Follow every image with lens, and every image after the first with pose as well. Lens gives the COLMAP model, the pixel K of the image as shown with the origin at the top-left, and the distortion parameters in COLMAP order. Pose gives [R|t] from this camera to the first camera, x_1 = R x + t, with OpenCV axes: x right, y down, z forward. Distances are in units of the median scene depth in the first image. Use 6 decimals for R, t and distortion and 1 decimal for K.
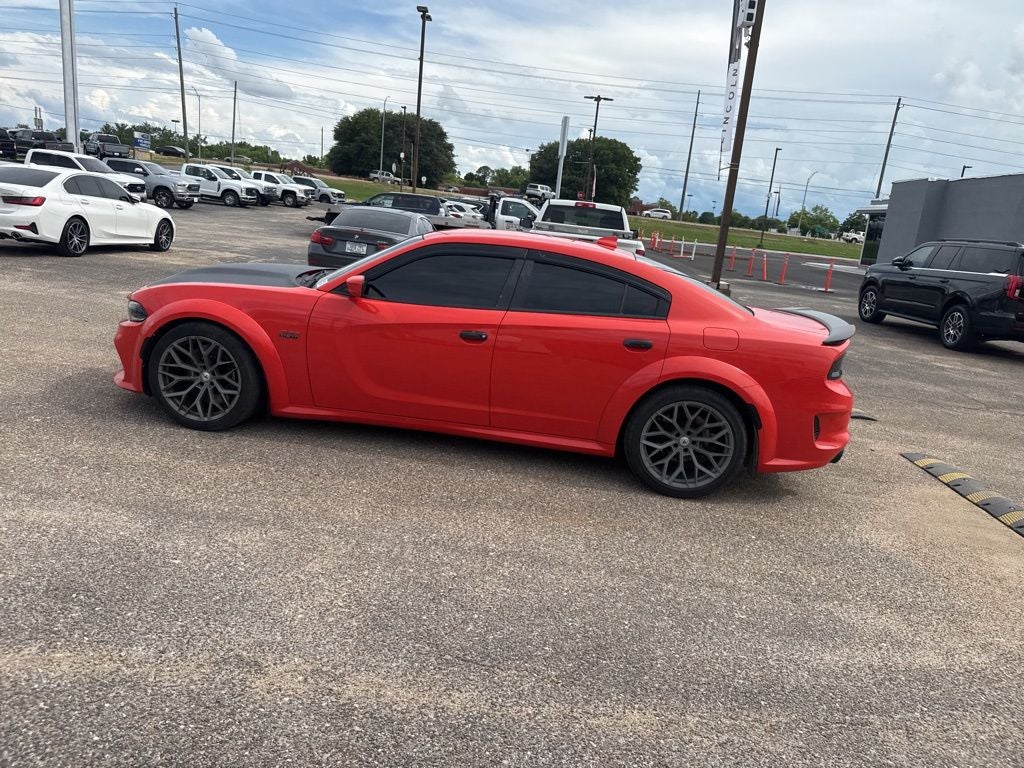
lens RADIAL K [[721.0, 0, 509.5], [0, 721.0, 388.6], [0, 0, 1]] dist [0.031744, -0.048377]
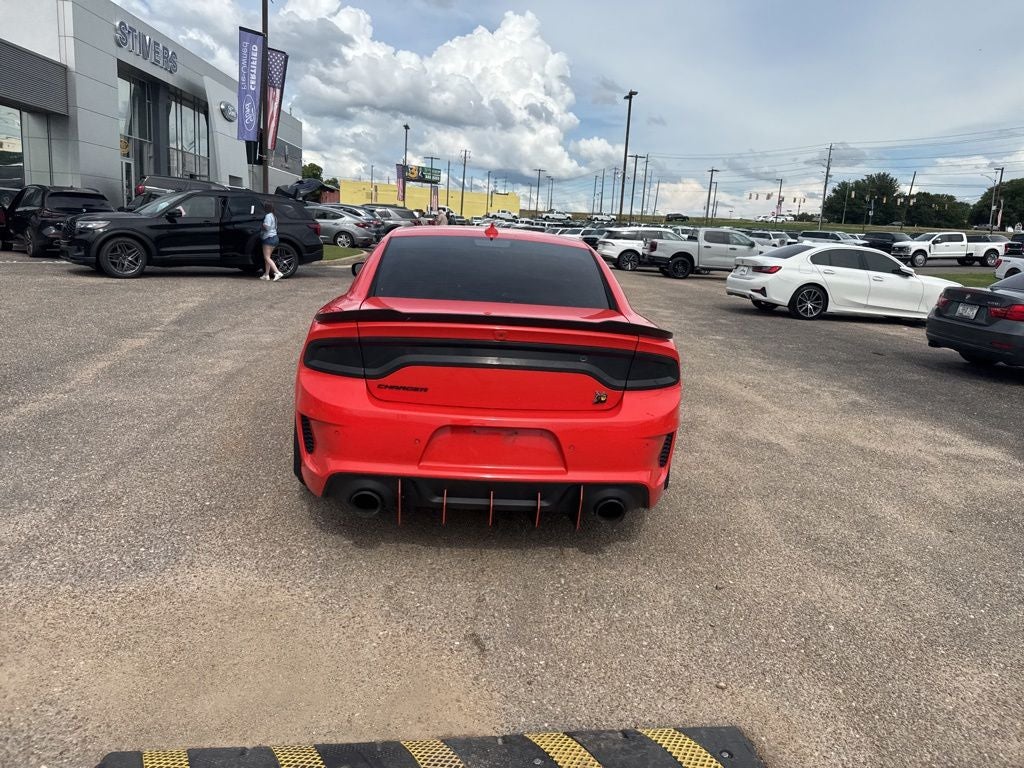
lens RADIAL K [[721.0, 0, 502.8], [0, 721.0, 385.9], [0, 0, 1]] dist [0.031744, -0.048377]
pose [[0.162261, 0.116650, -0.979829, 0.457876], [-0.272713, 0.959612, 0.069082, -0.037828], [0.948314, 0.256003, 0.187520, 0.406514]]
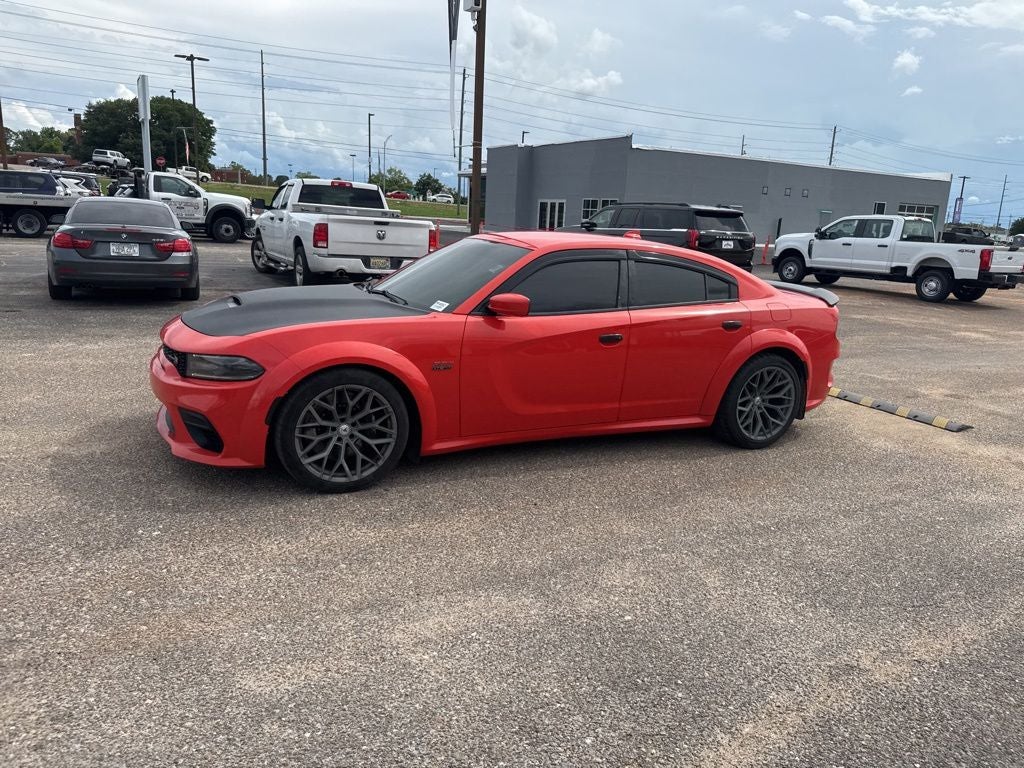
lens RADIAL K [[721.0, 0, 506.4], [0, 721.0, 378.4], [0, 0, 1]] dist [0.031744, -0.048377]
pose [[0.849833, -0.167984, 0.499565, -0.275279], [0.150628, 0.985725, 0.075220, -0.045643], [-0.505069, 0.011324, 0.863005, 0.068669]]
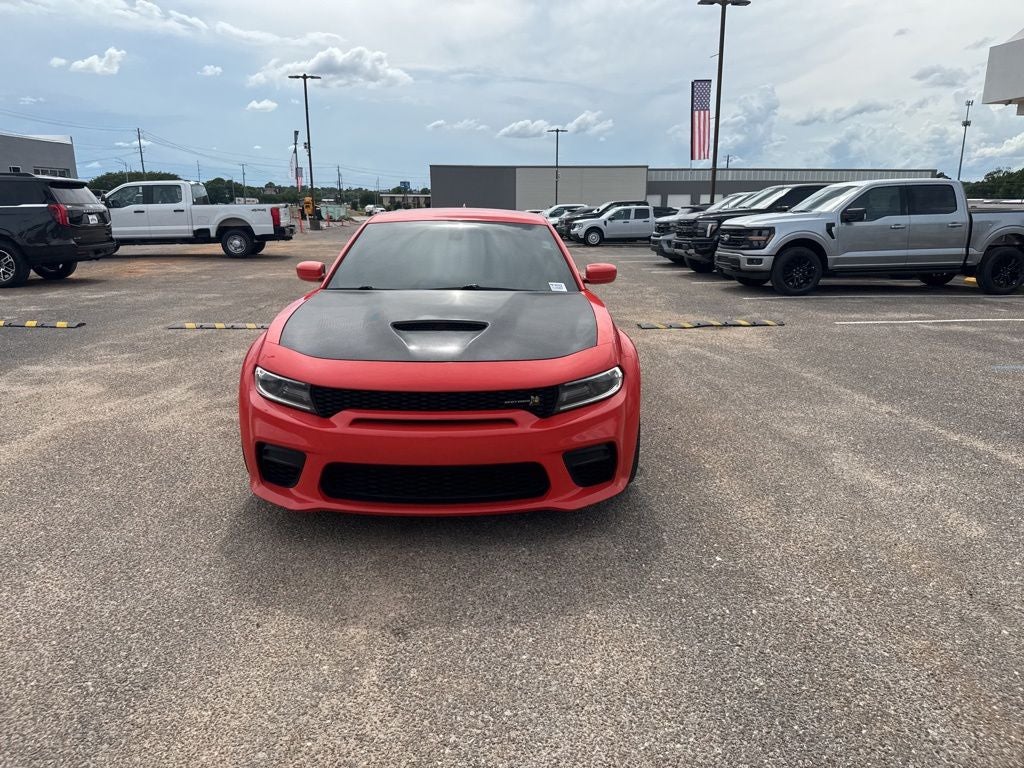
lens RADIAL K [[721.0, 0, 500.3], [0, 721.0, 385.1], [0, 0, 1]] dist [0.031744, -0.048377]
pose [[-0.107687, -0.337878, 0.935009, -0.483055], [0.217828, 0.909608, 0.353787, -0.155428], [-0.970028, 0.241769, -0.024354, 0.469247]]
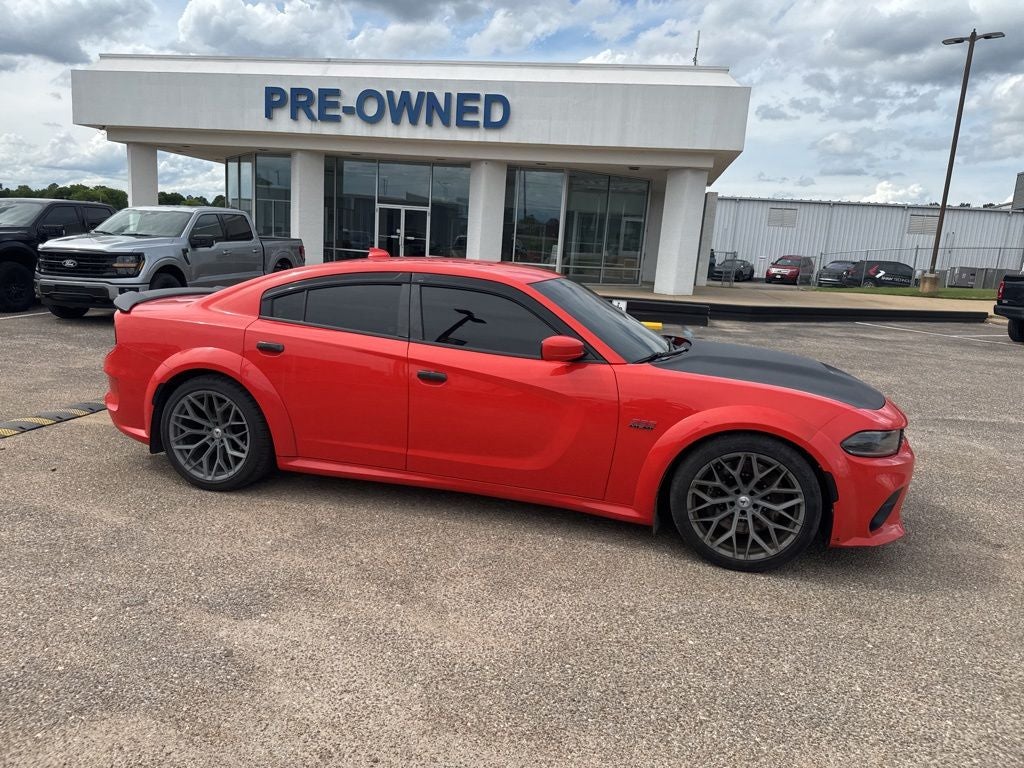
lens RADIAL K [[721.0, 0, 510.4], [0, 721.0, 392.6], [0, 0, 1]] dist [0.031744, -0.048377]
pose [[-0.975006, -0.184721, 0.123455, -0.084542], [-0.114594, 0.894148, 0.432859, -0.213676], [-0.190345, 0.407893, -0.892968, 0.855668]]
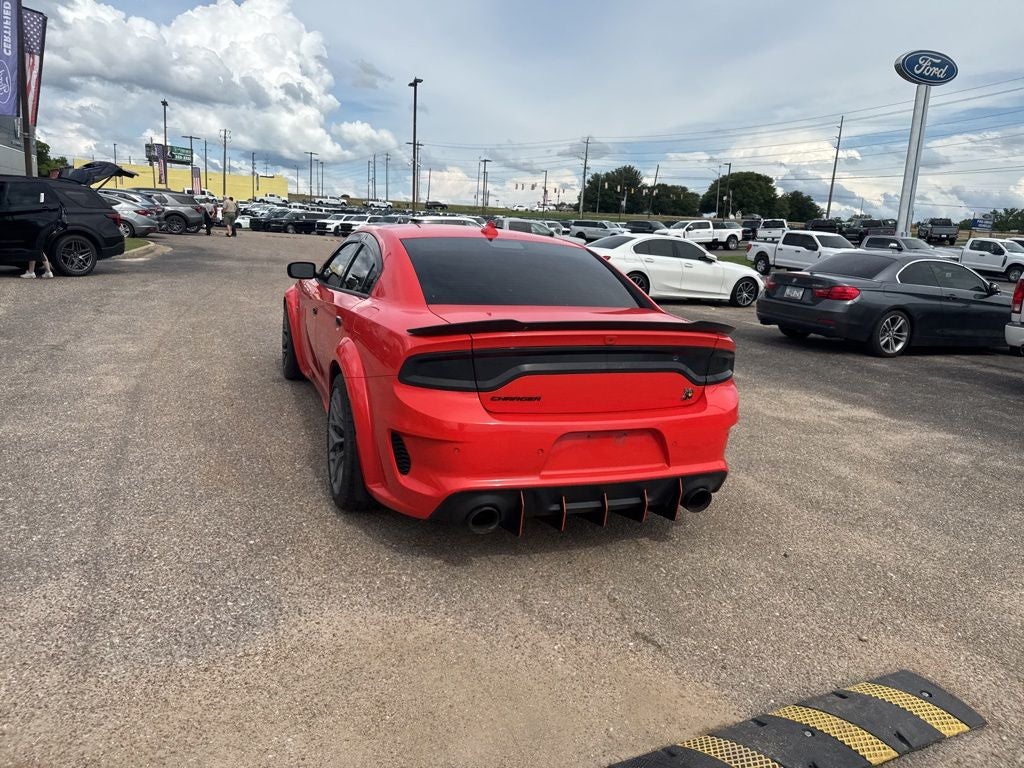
lens RADIAL K [[721.0, 0, 507.6], [0, 721.0, 385.5], [0, 0, 1]] dist [0.031744, -0.048377]
pose [[0.457810, 0.111435, -0.882039, 0.419727], [-0.219186, 0.975637, 0.009494, -0.014862], [0.861607, 0.188984, 0.471081, 0.293769]]
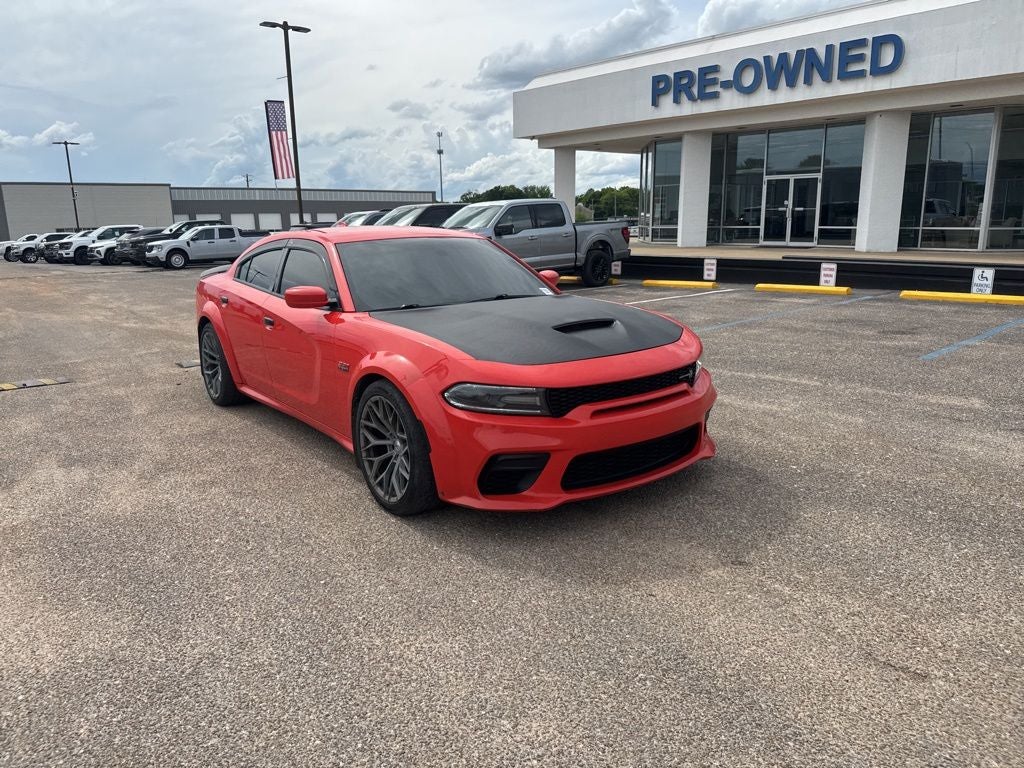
lens RADIAL K [[721.0, 0, 508.1], [0, 721.0, 387.9], [0, 0, 1]] dist [0.031744, -0.048377]
pose [[-0.678521, -0.251271, 0.690270, -0.409885], [0.121749, 0.888215, 0.443002, -0.205340], [-0.724422, 0.384626, -0.572081, 0.708598]]
